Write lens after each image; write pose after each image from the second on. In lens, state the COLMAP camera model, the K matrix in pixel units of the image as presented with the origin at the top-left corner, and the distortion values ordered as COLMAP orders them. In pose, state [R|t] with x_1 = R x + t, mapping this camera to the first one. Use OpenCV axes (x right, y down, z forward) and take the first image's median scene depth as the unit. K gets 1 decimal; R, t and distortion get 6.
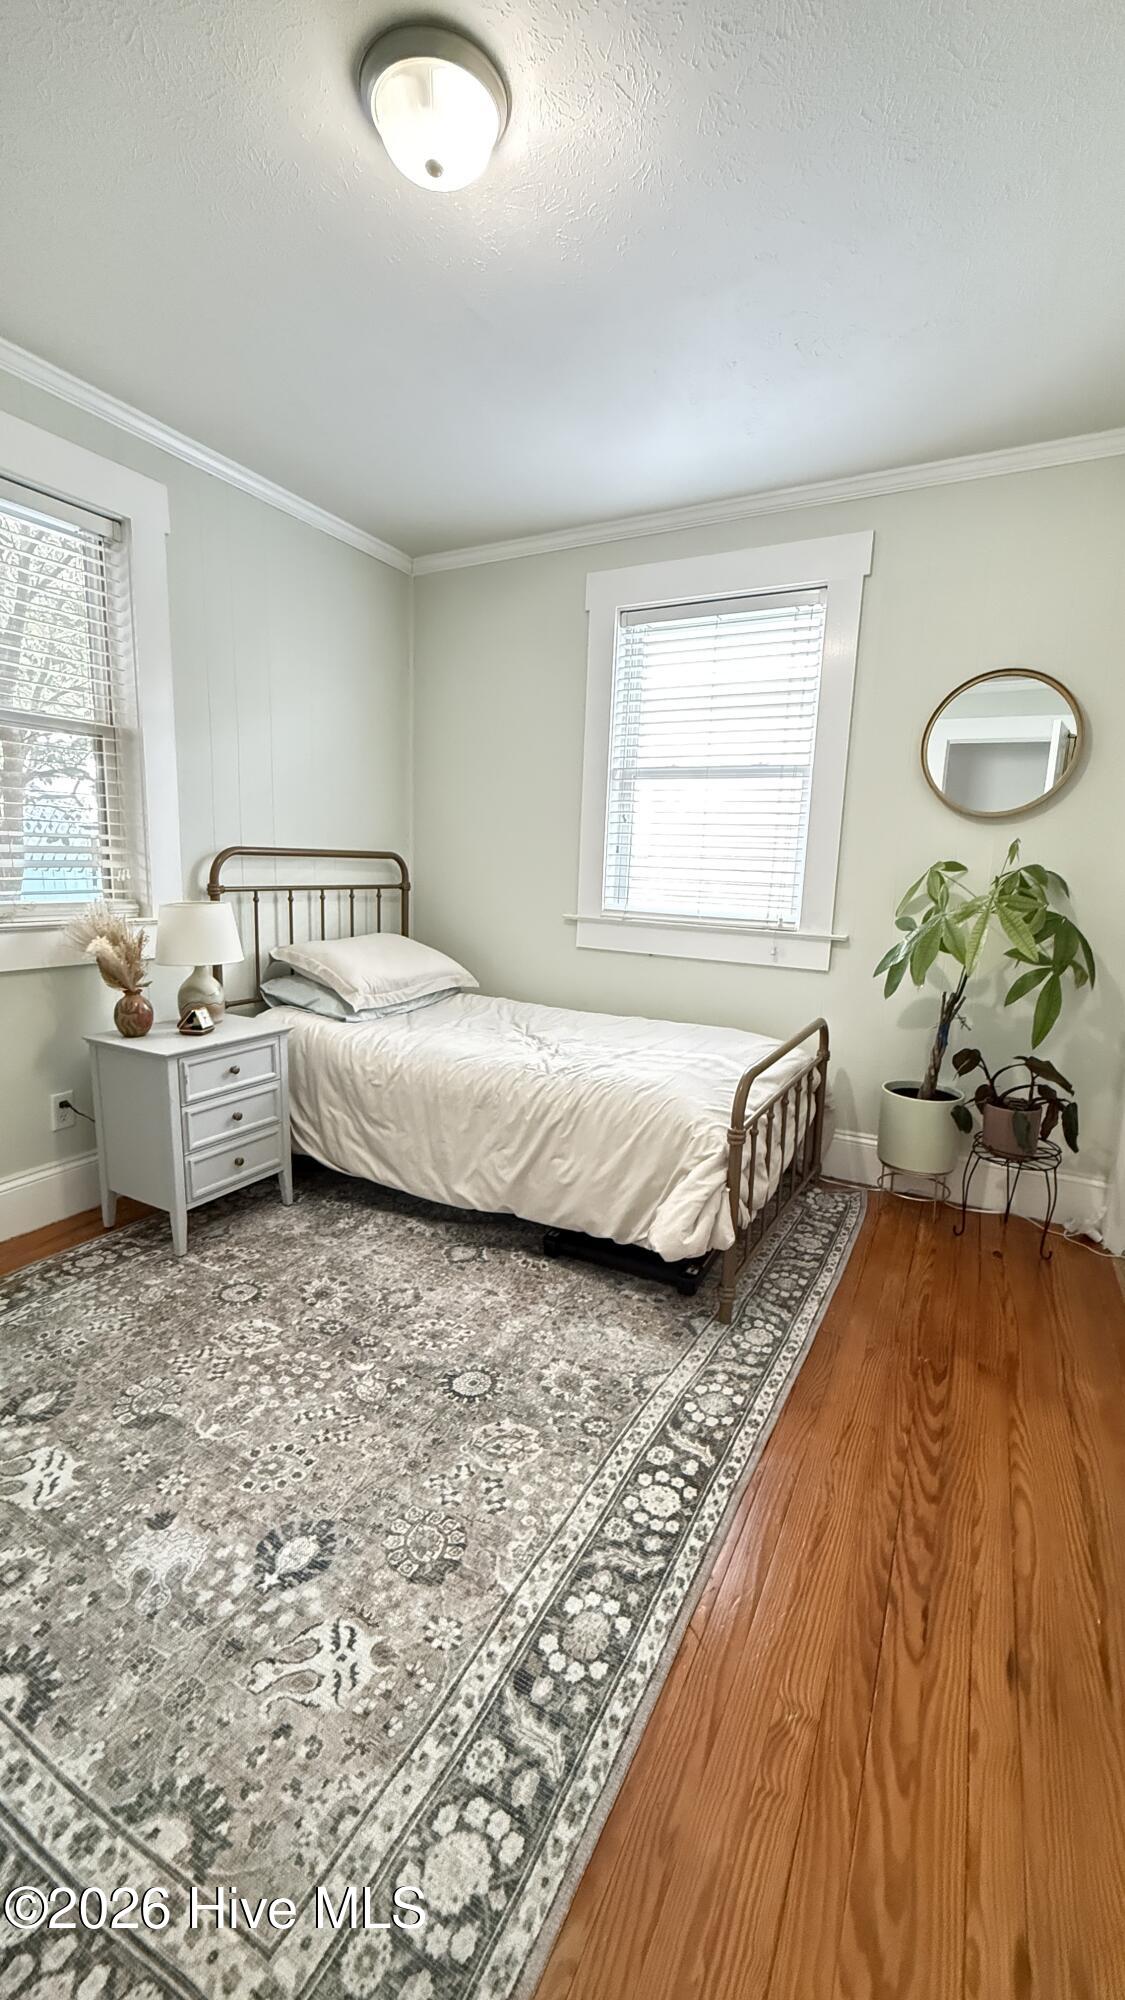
lens RADIAL K [[793.5, 0, 566.2], [0, 793.5, 998.7], [0, 0, 1]] dist [-0.001871, 0.000557]
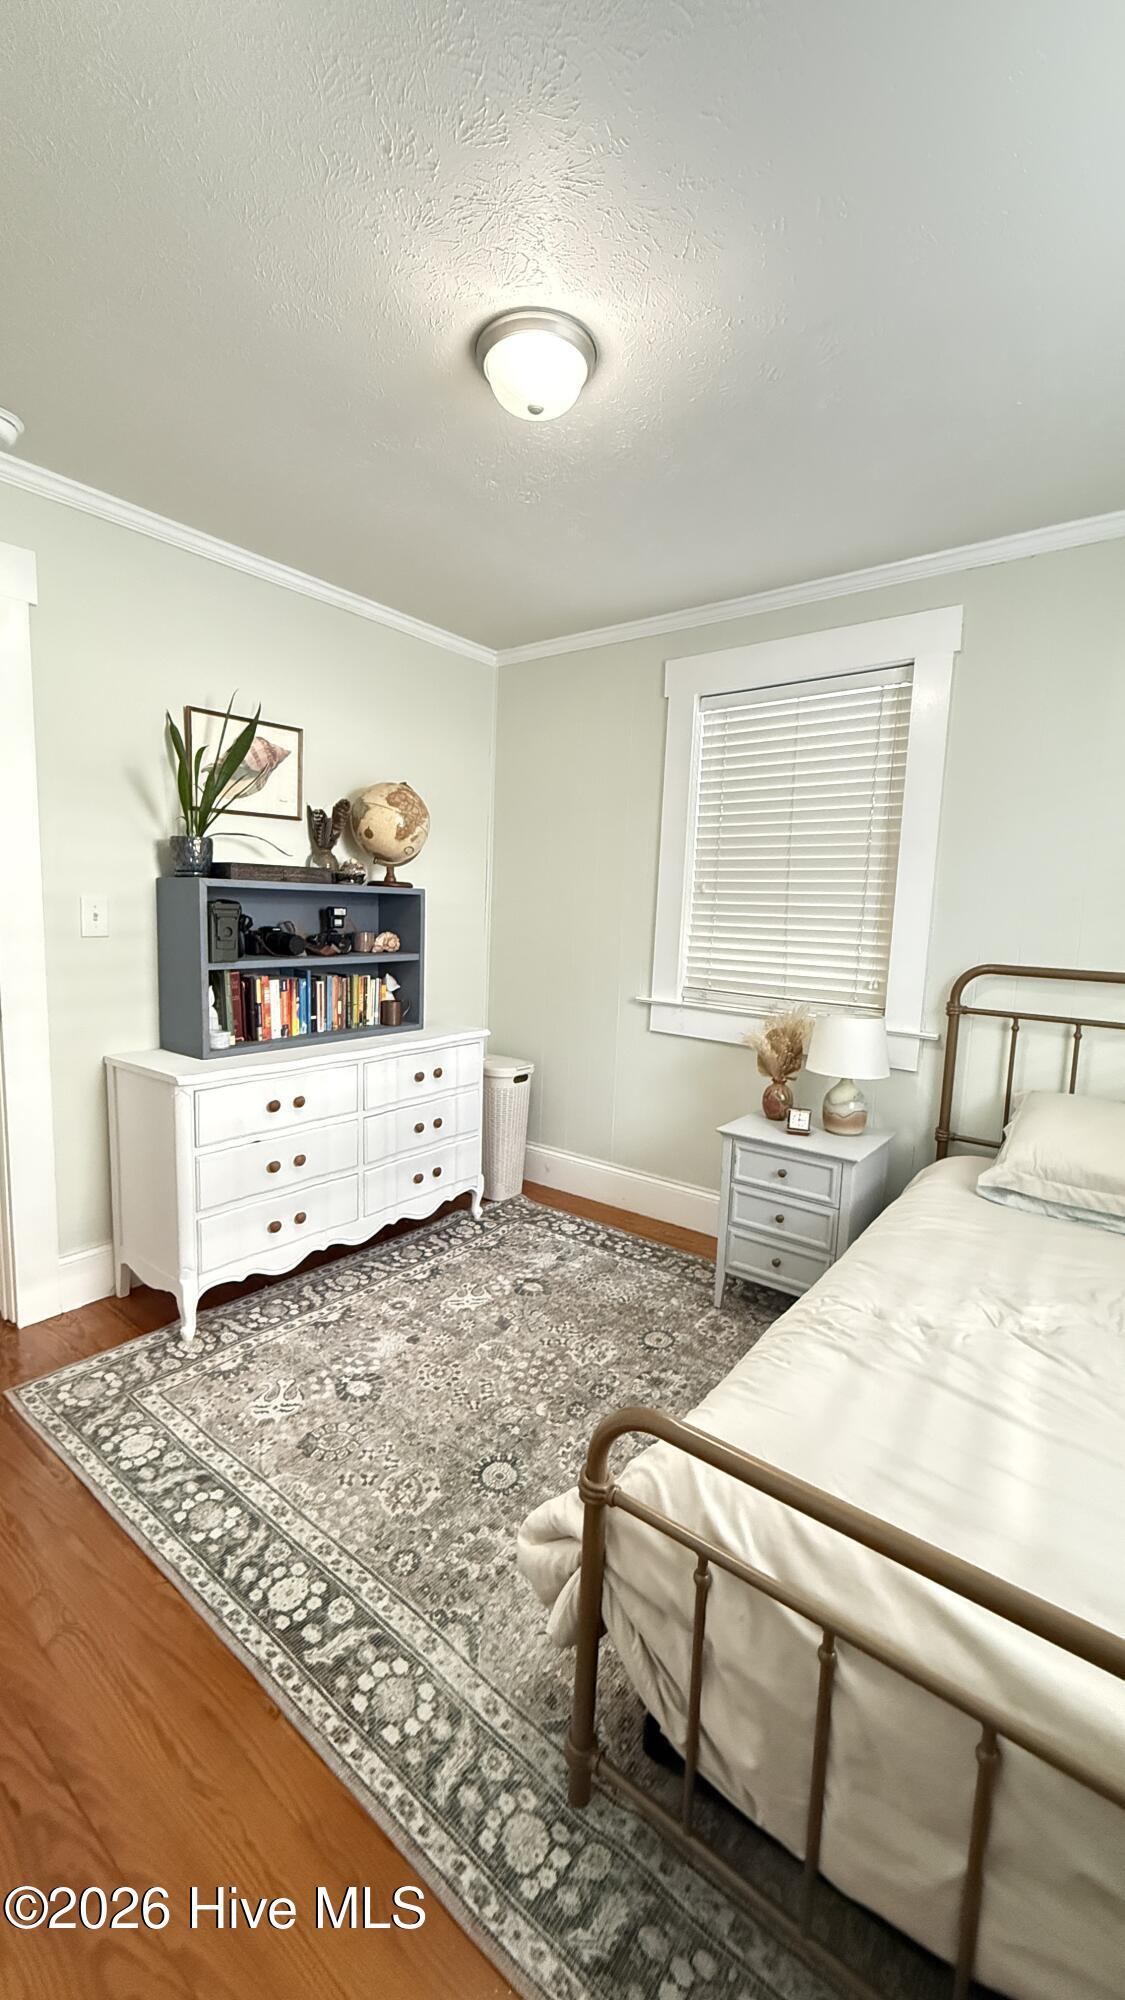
lens RADIAL K [[793.5, 0, 564.5], [0, 793.5, 999.8], [0, 0, 1]] dist [-0.001871, 0.000557]
pose [[-0.163322, 0.081141, -0.983230, 0.951321], [-0.207551, 0.971483, 0.114647, -0.287599], [0.964494, 0.222795, -0.141824, 1.248099]]
